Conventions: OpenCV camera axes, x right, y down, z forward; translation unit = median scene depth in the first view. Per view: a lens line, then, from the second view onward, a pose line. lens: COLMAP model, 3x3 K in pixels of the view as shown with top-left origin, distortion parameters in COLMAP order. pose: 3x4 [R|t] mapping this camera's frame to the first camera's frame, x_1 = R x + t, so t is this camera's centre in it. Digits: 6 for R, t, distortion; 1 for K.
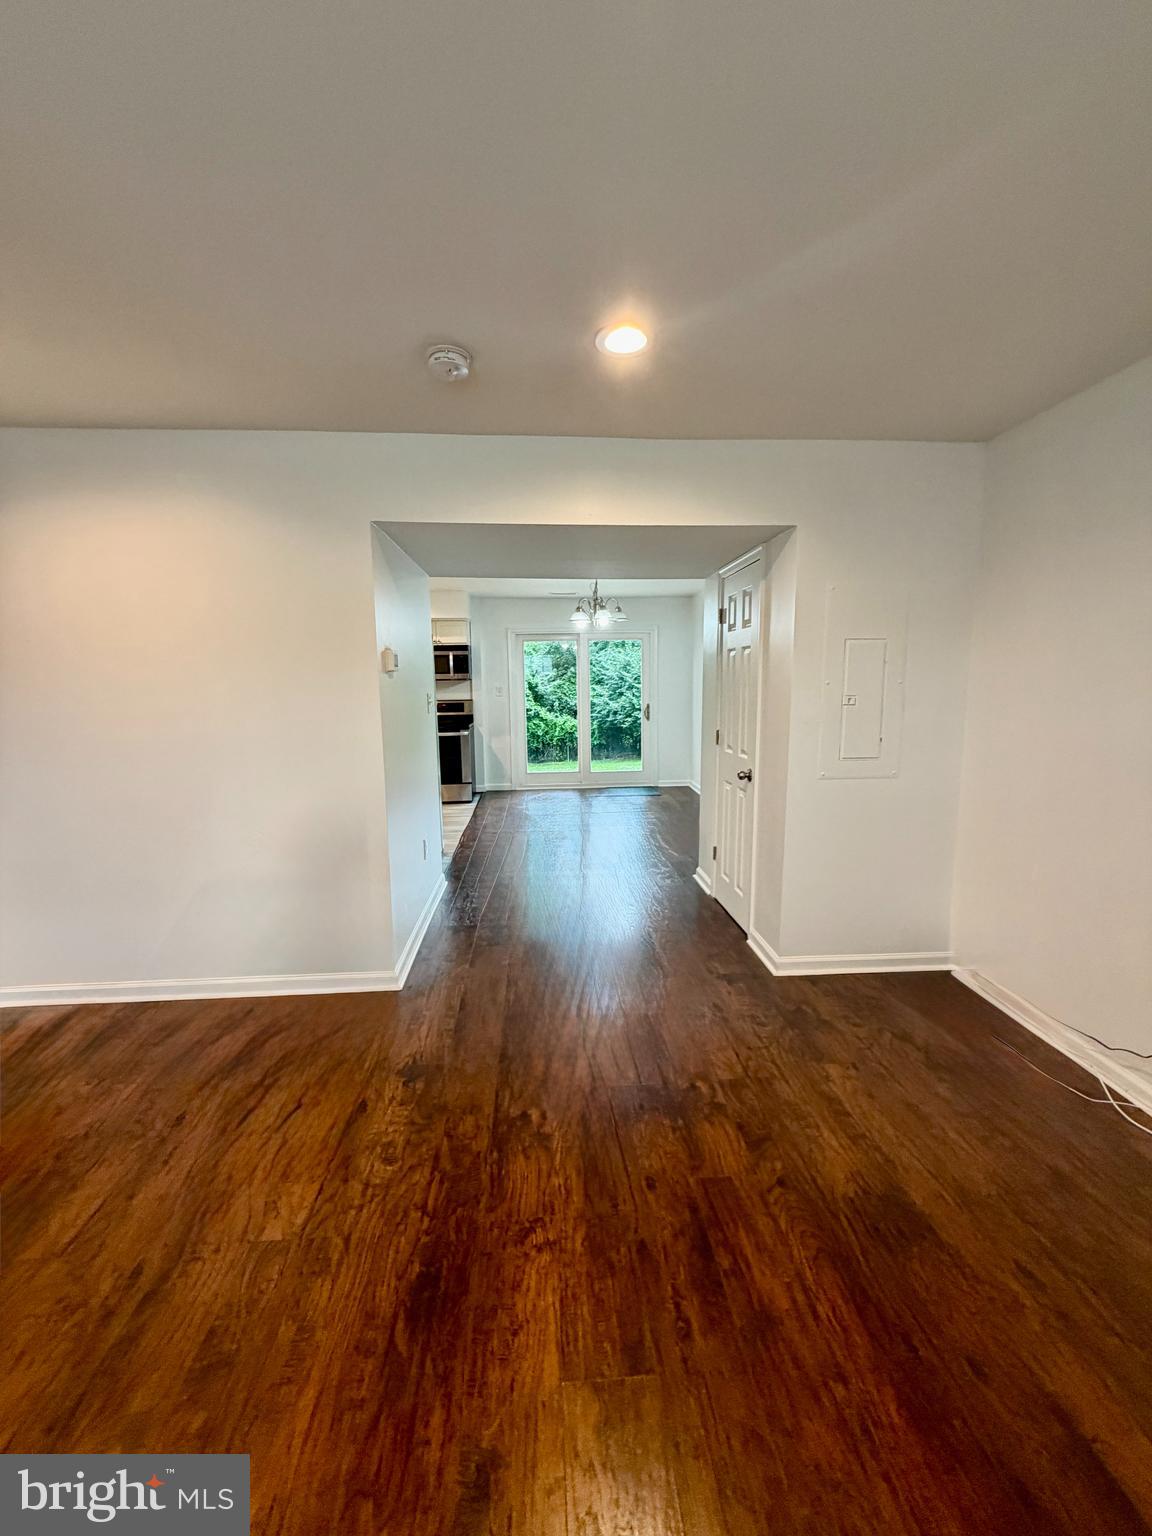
lens RADIAL K [[611.7, 0, 572.5], [0, 611.7, 767.2], [0, 0, 1]] dist [0.001255, -0.000161]
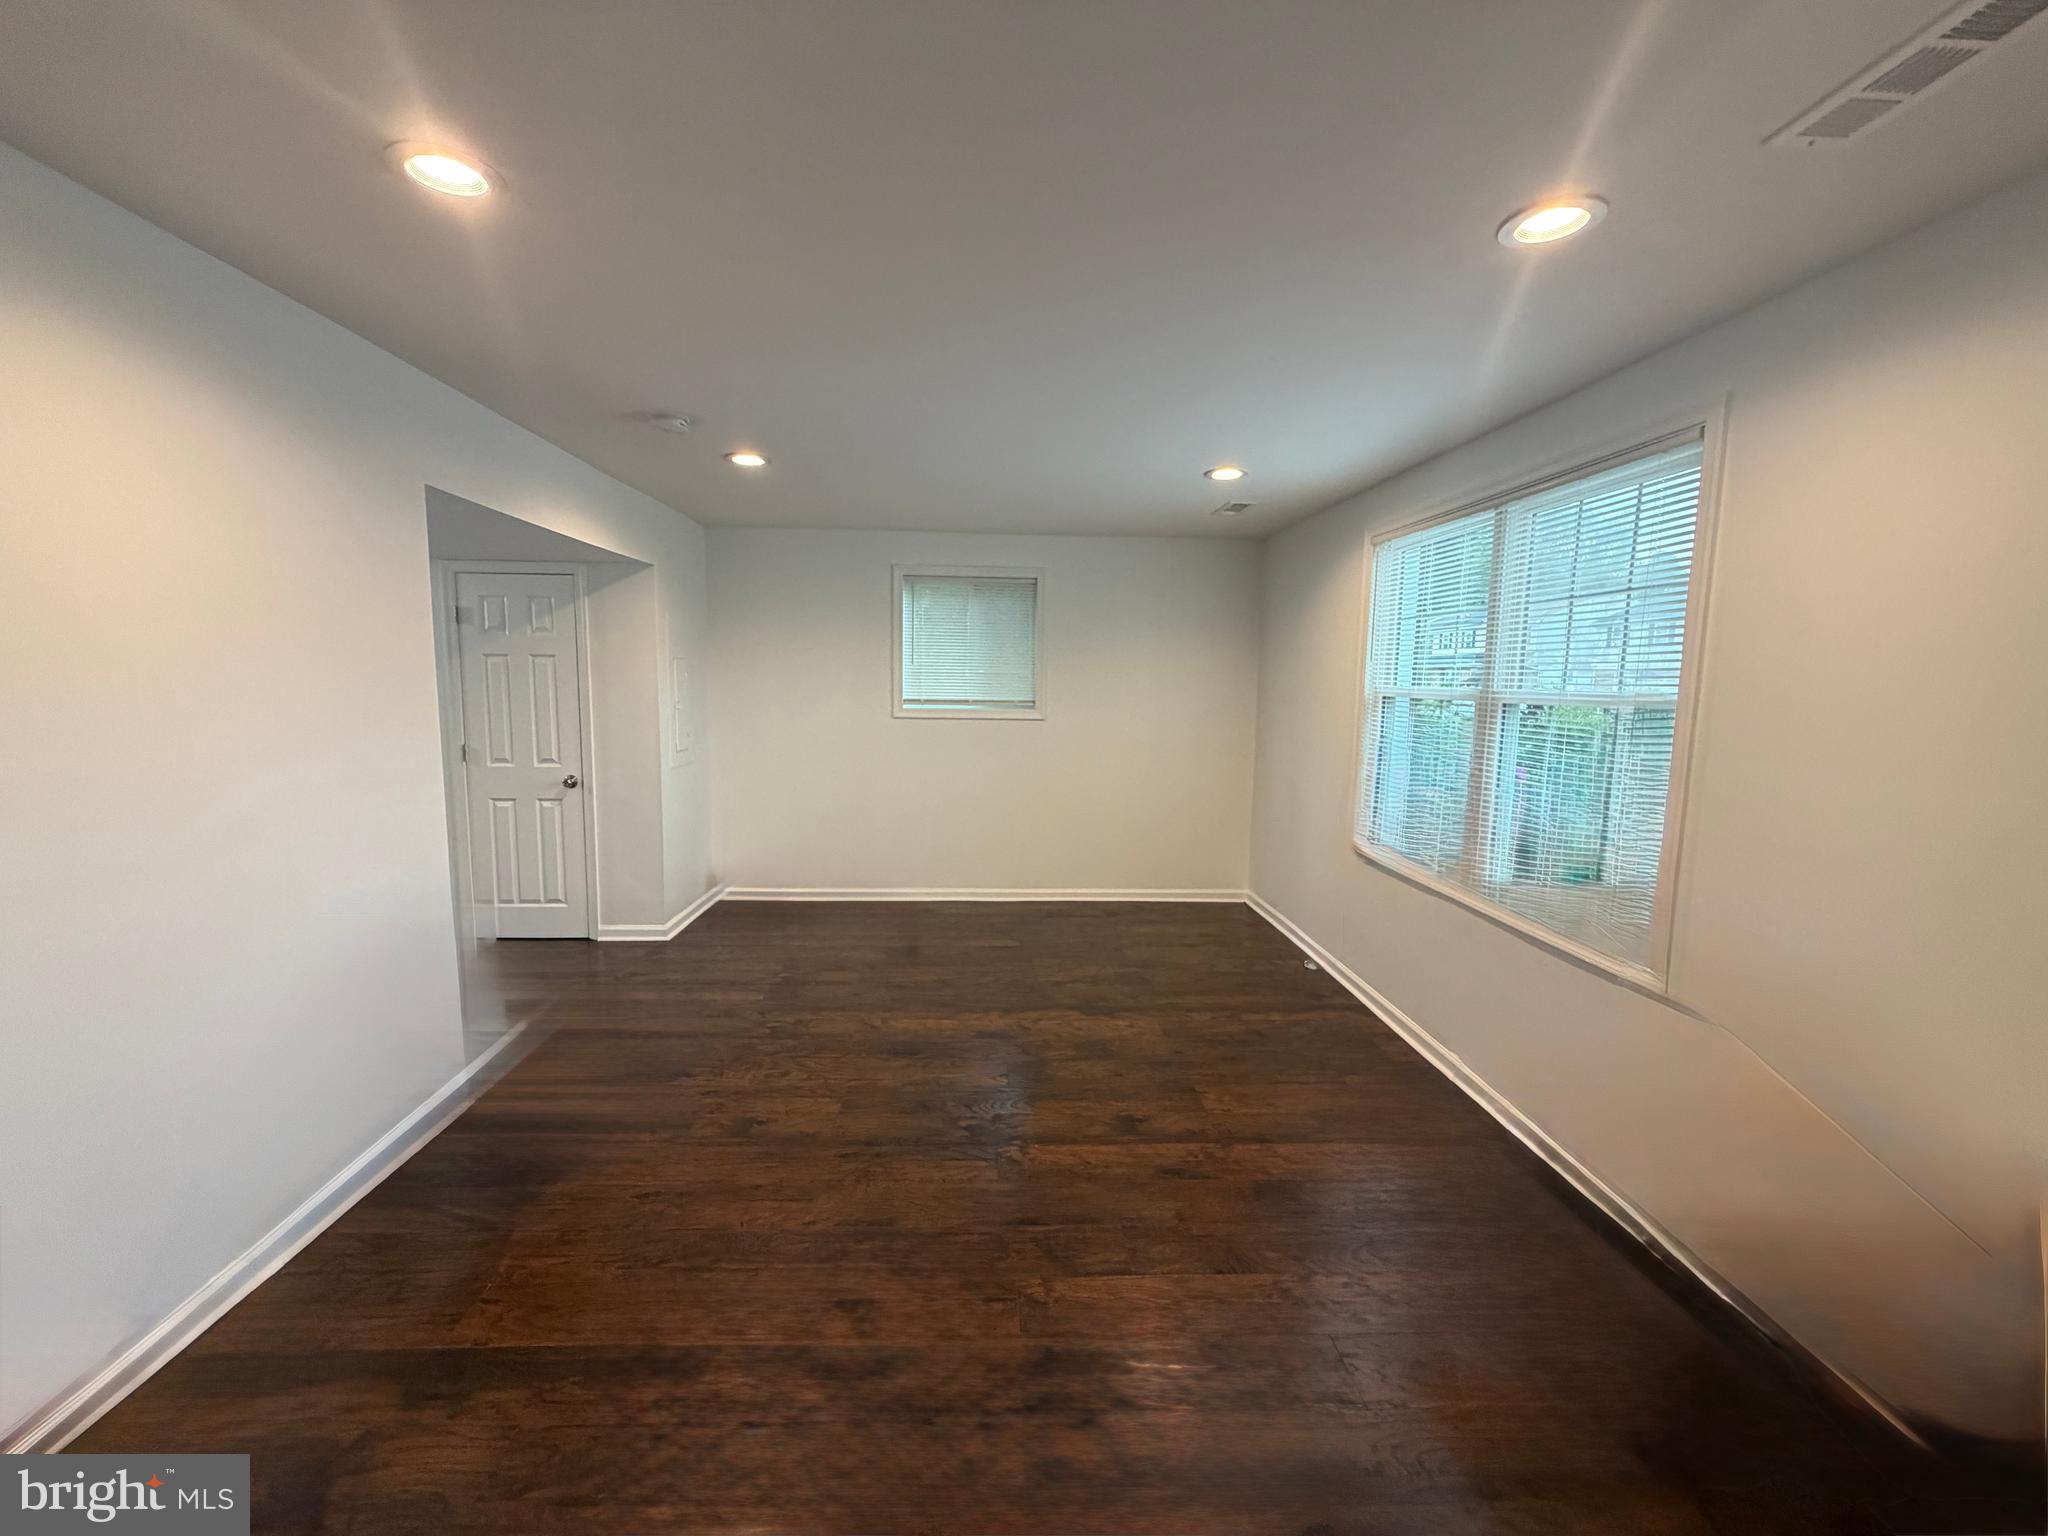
lens RADIAL K [[815.6, 0, 1019.3], [0, 815.6, 770.2], [0, 0, 1]] dist [0.001255, -0.000161]
pose [[0.014496, -0.099085, 0.994973, -1.409649], [0.131058, 0.986682, 0.096350, -0.052964], [-0.991269, 0.129002, 0.027288, 0.296480]]
